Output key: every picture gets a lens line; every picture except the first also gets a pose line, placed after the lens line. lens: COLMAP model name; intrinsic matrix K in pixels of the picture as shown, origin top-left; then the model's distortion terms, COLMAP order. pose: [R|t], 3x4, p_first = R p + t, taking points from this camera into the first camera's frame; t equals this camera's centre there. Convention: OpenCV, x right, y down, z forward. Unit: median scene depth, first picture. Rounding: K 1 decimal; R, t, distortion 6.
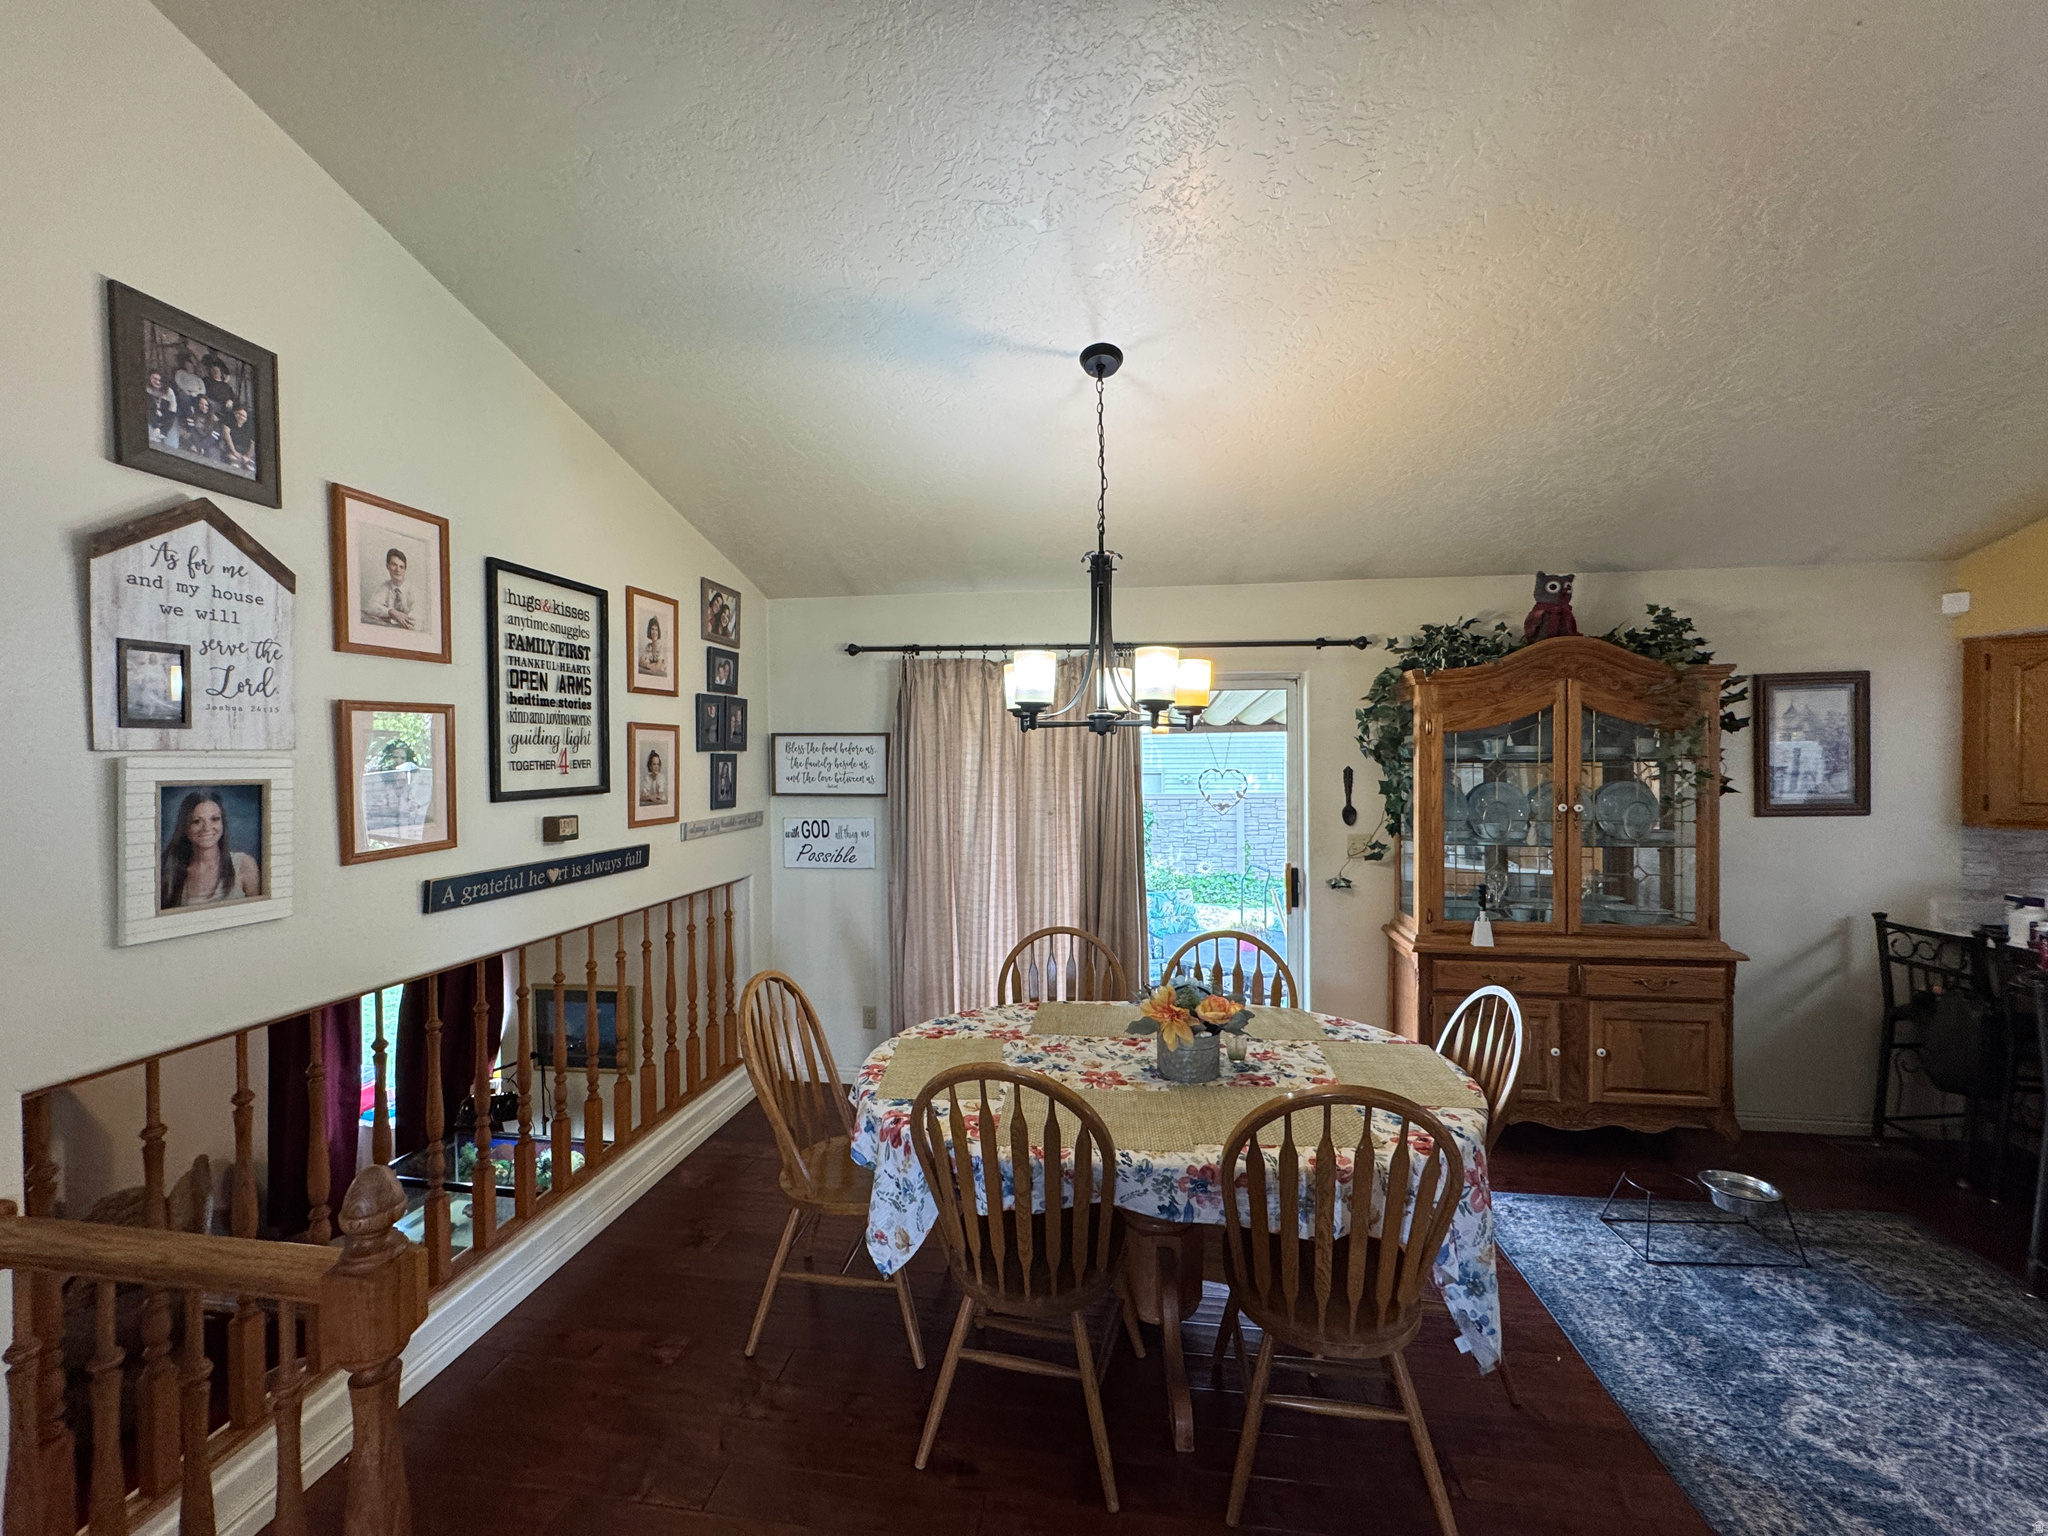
lens RADIAL K [[815.7, 0, 1022.3], [0, 815.7, 769.9], [0, 0, 1]] dist [-0.006331, 0.001600]
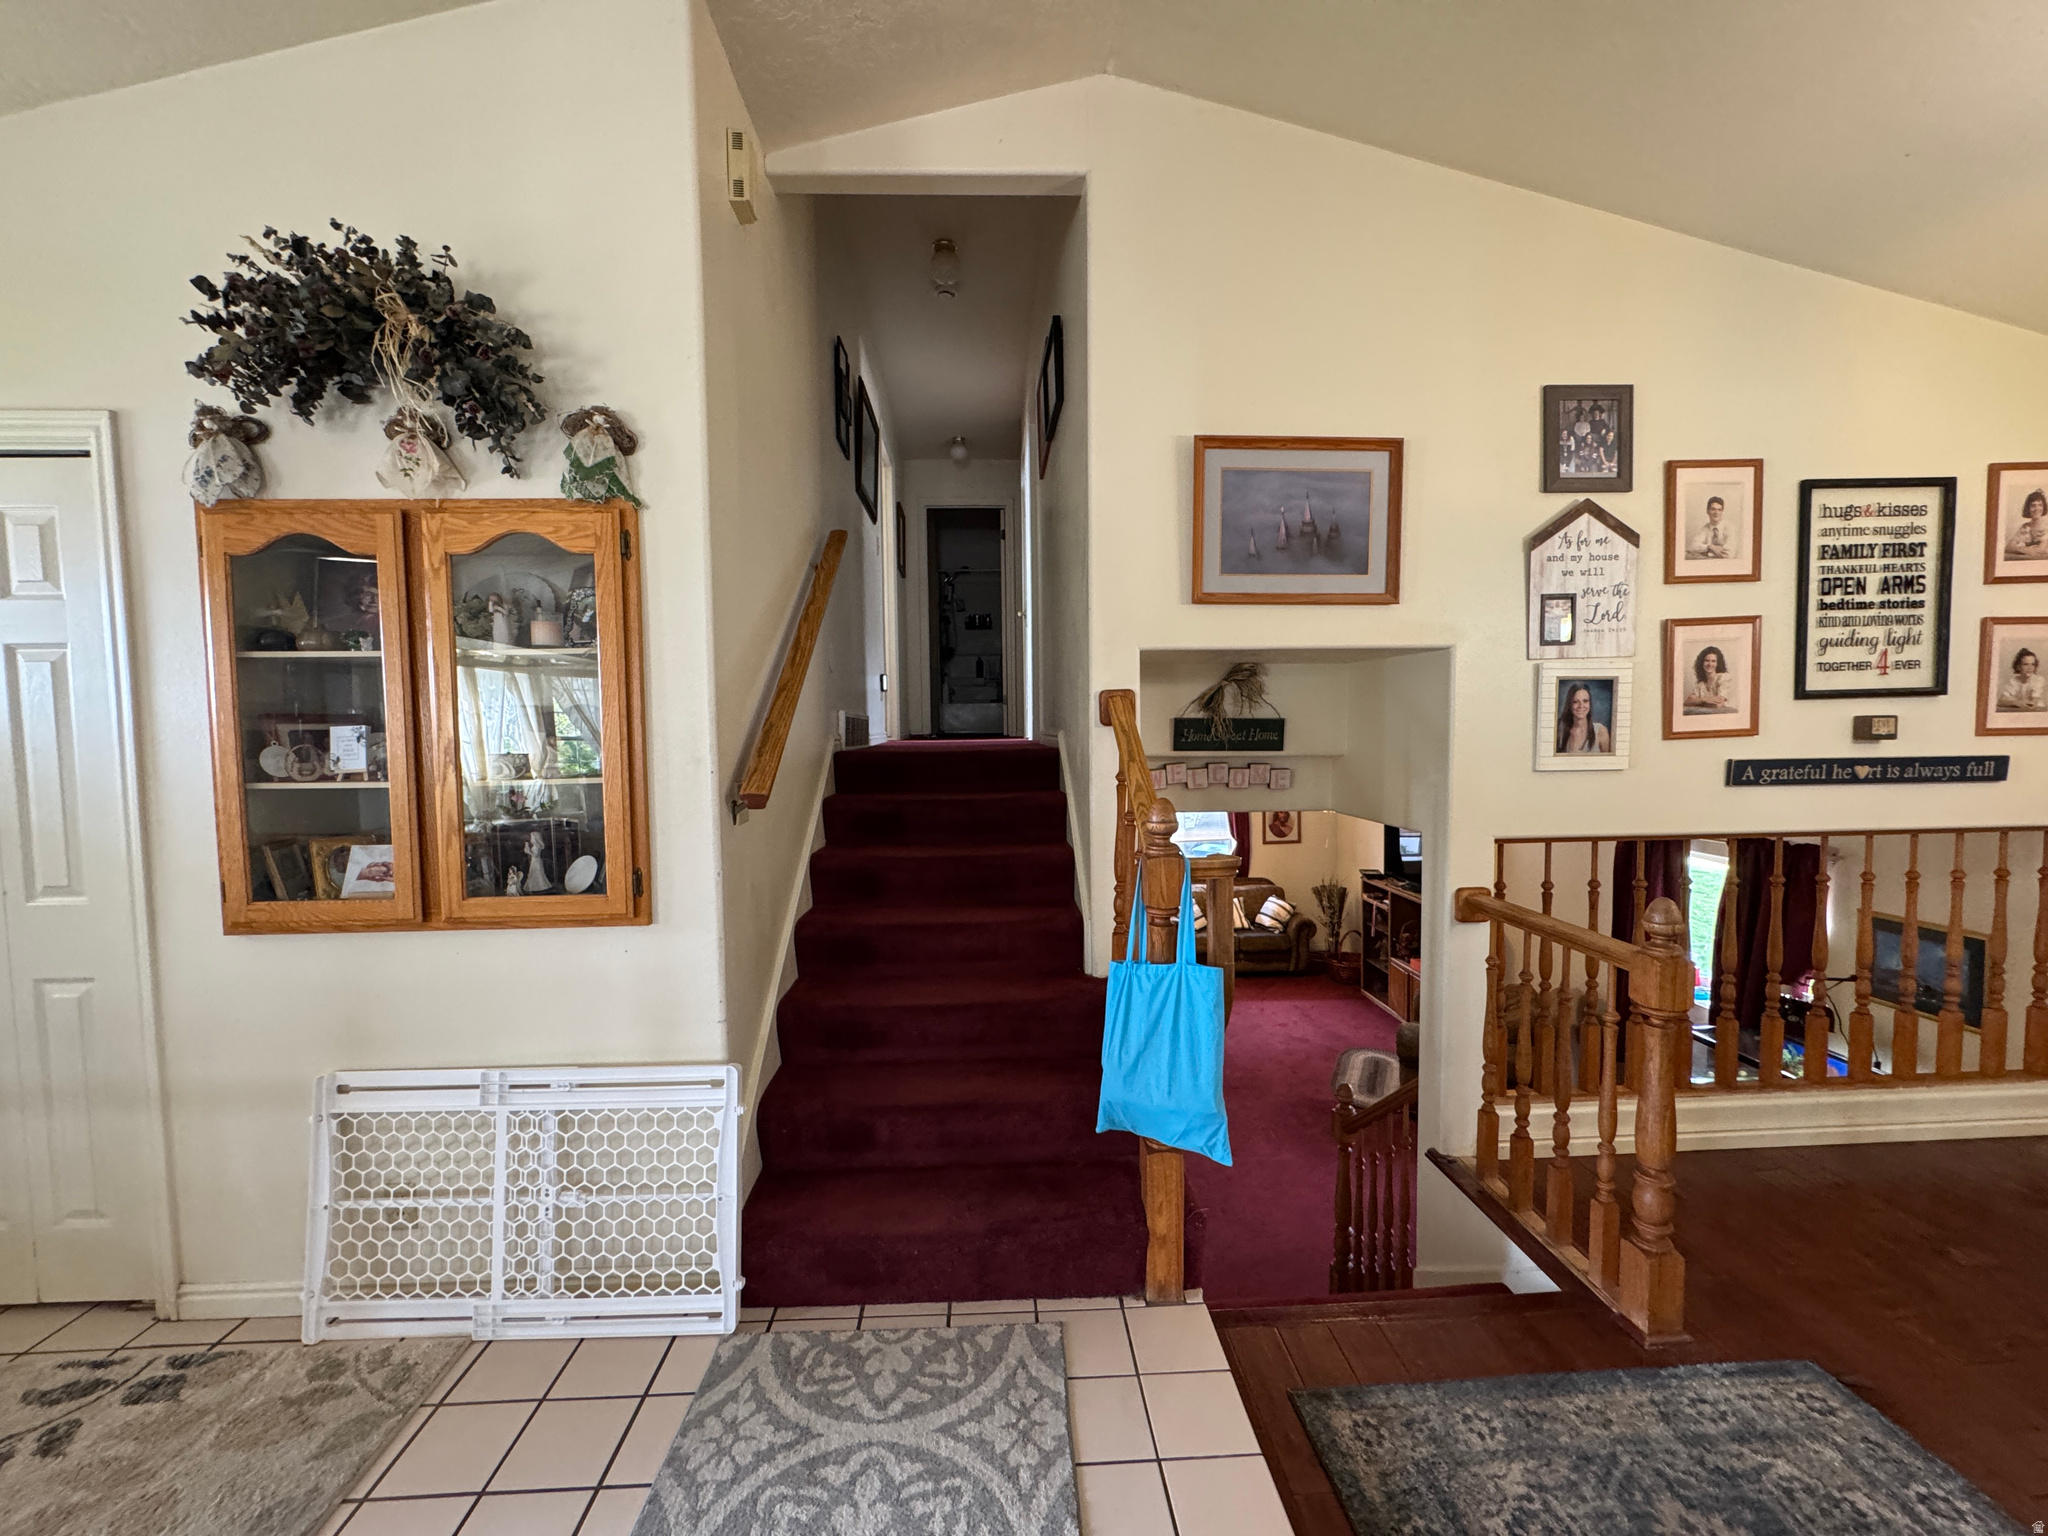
lens RADIAL K [[815.7, 0, 1033.4], [0, 815.7, 772.6], [0, 0, 1]] dist [-0.006331, 0.001600]
pose [[0.188593, 0.058054, -0.980338, 0.280367], [0.001596, 0.998232, 0.059421, 0.077257], [0.982054, -0.012771, 0.188167, -0.274689]]
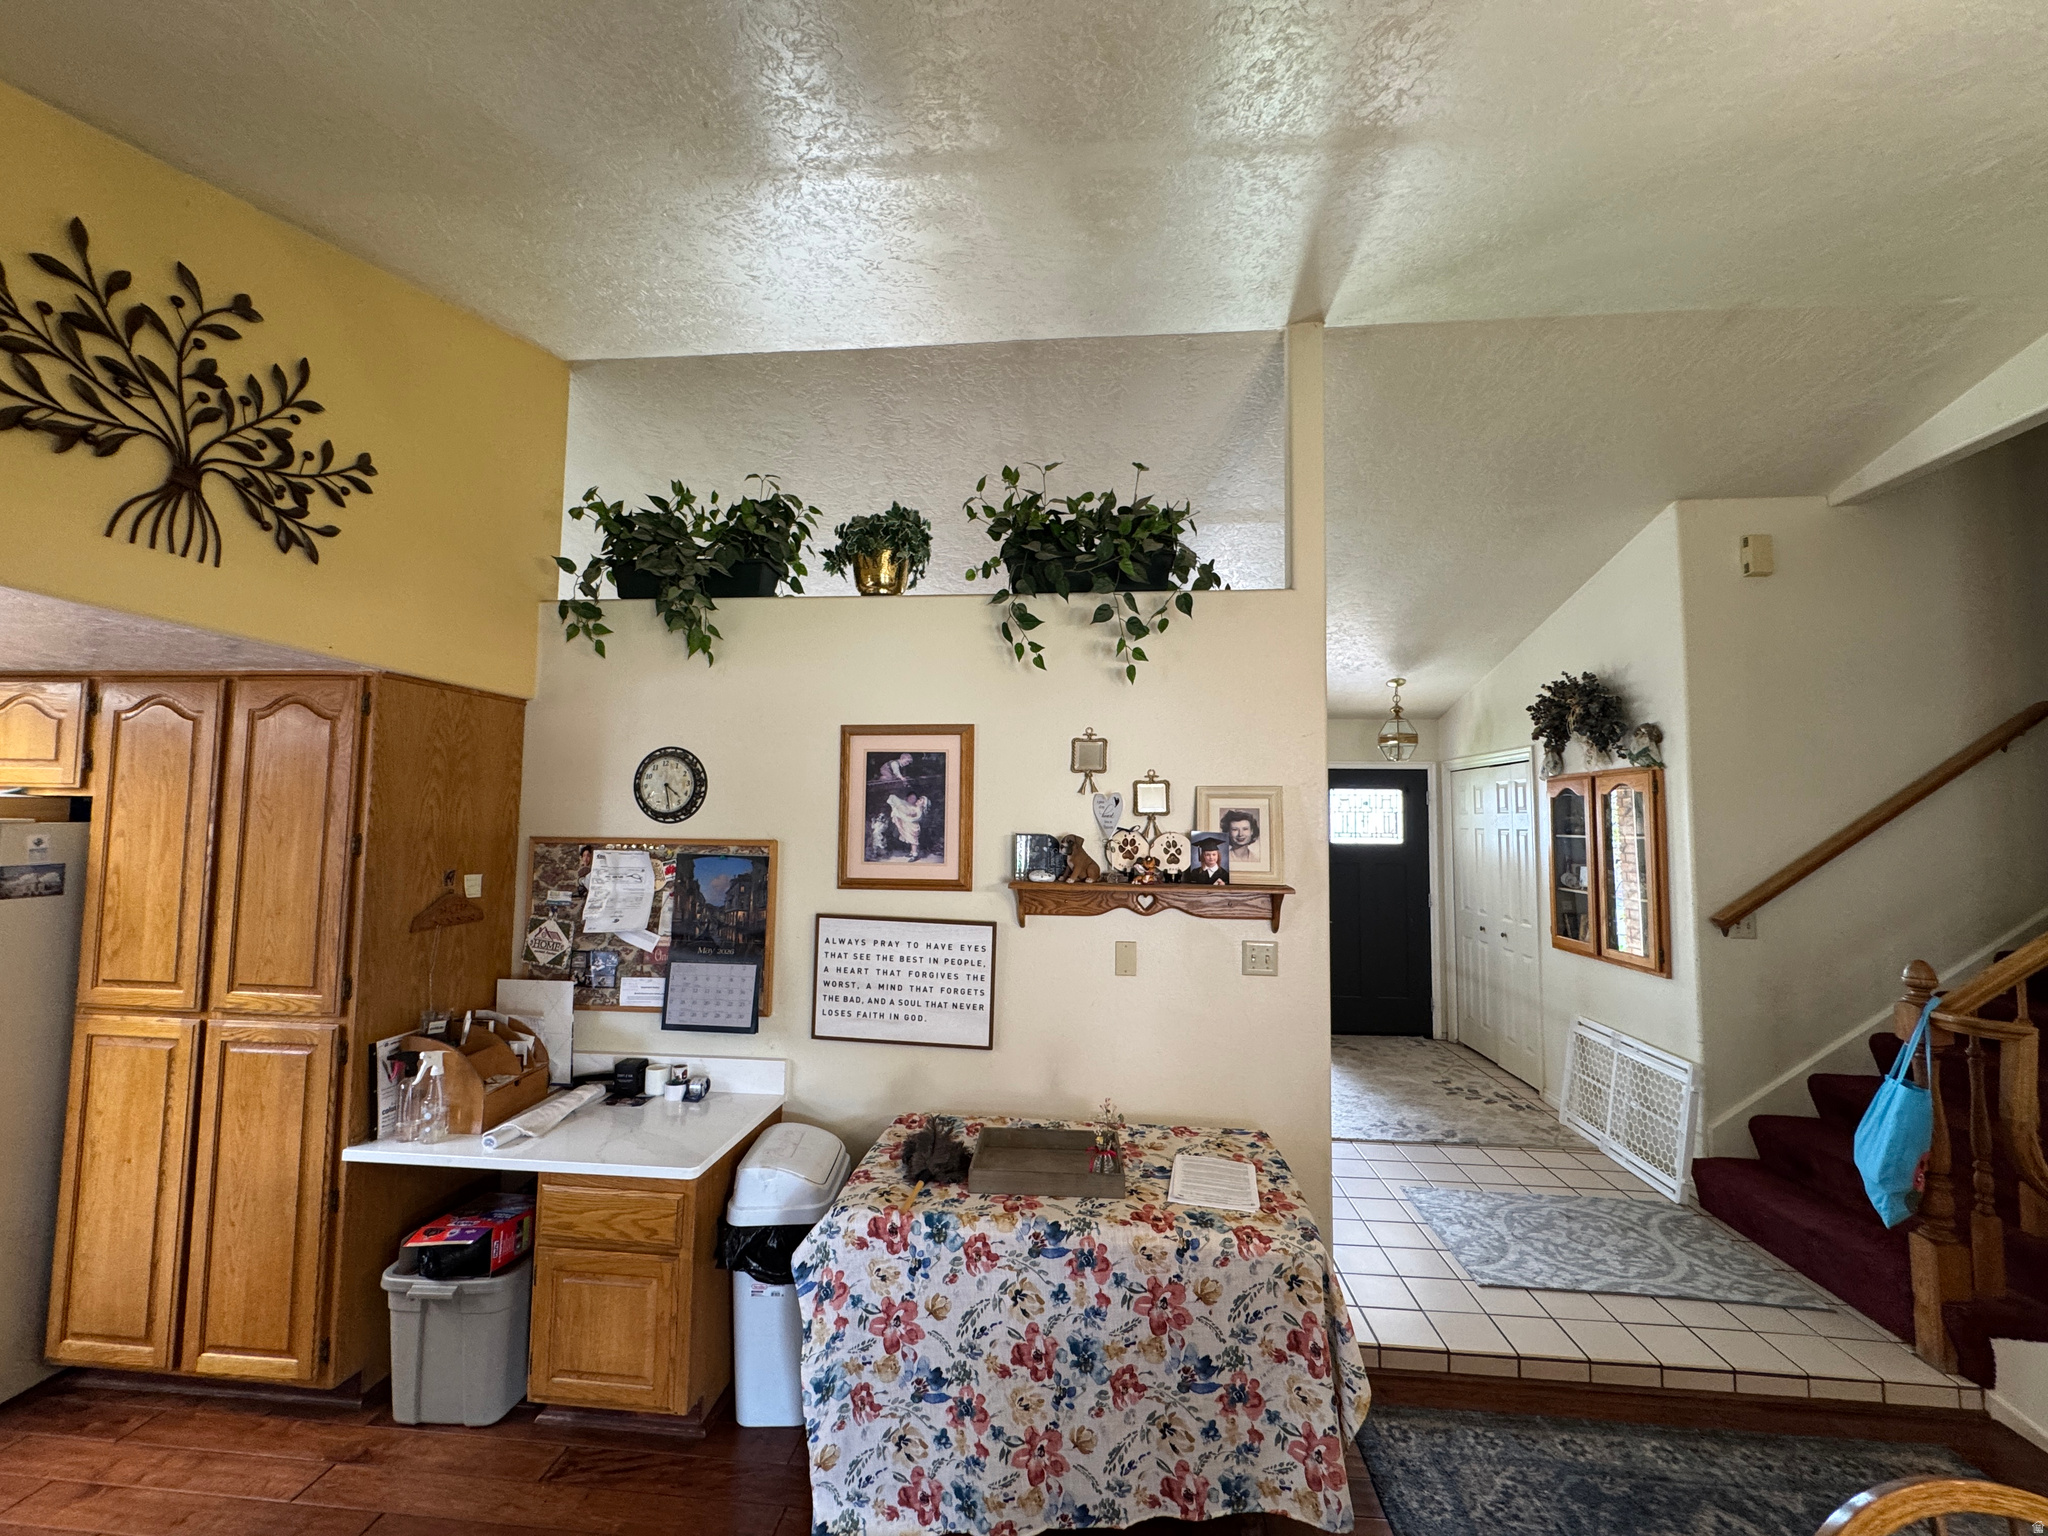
lens RADIAL K [[815.7, 0, 1024.9], [0, 815.7, 767.8], [0, 0, 1]] dist [-0.006331, 0.001600]
pose [[-0.998919, -0.009791, -0.045440, 0.772633], [-0.007243, 0.998410, -0.055908, -0.041872], [0.045915, -0.055518, -0.997401, 1.116491]]
